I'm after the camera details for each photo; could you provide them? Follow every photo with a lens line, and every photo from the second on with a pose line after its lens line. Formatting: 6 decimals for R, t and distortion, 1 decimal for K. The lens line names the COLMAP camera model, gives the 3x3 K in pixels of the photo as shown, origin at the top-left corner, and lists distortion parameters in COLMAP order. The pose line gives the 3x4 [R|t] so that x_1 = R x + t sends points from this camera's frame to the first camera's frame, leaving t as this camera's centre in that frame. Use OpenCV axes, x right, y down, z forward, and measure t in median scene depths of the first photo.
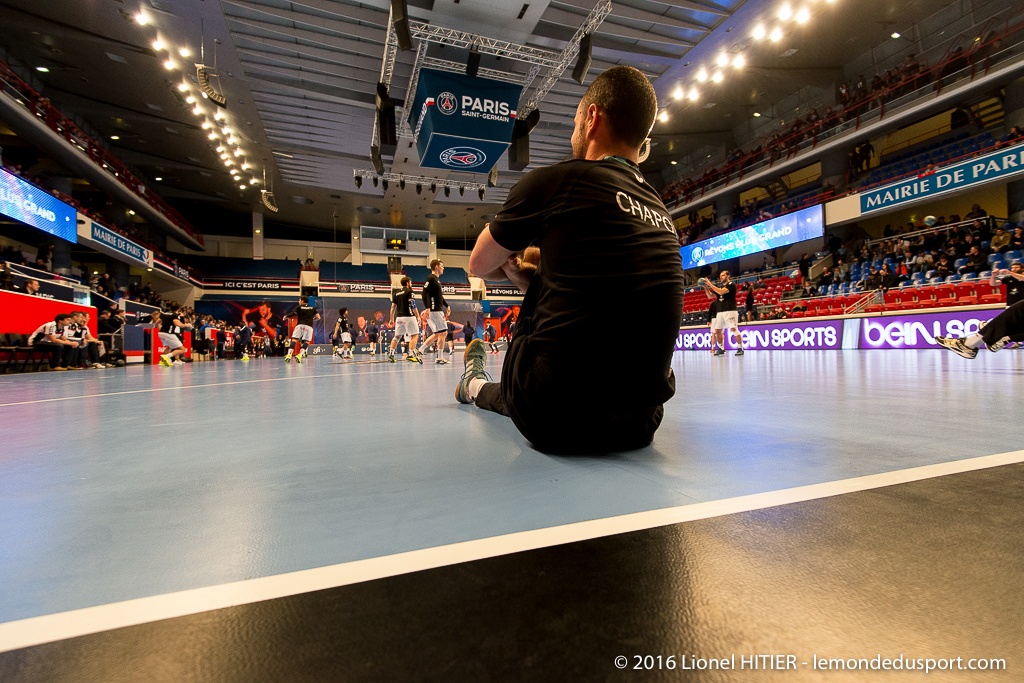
lens RADIAL K [[460.6, 0, 512.0], [0, 460.6, 341.5], [0, 0, 1]] dist [0.023801, -0.013911]
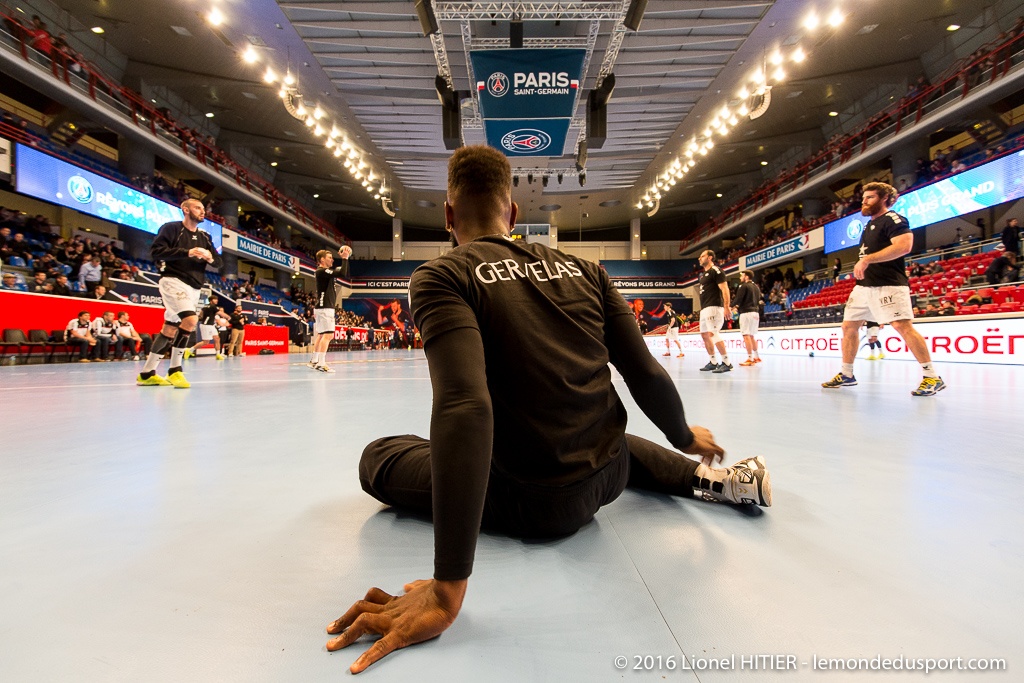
lens RADIAL K [[460.6, 0, 512.0], [0, 460.6, 341.5], [0, 0, 1]] dist [0.023801, -0.013911]
pose [[0.936124, 0.019847, -0.351109, 0.193524], [-0.015147, 0.999755, 0.016128, -0.010853], [0.351343, -0.009780, 0.936196, 0.113588]]
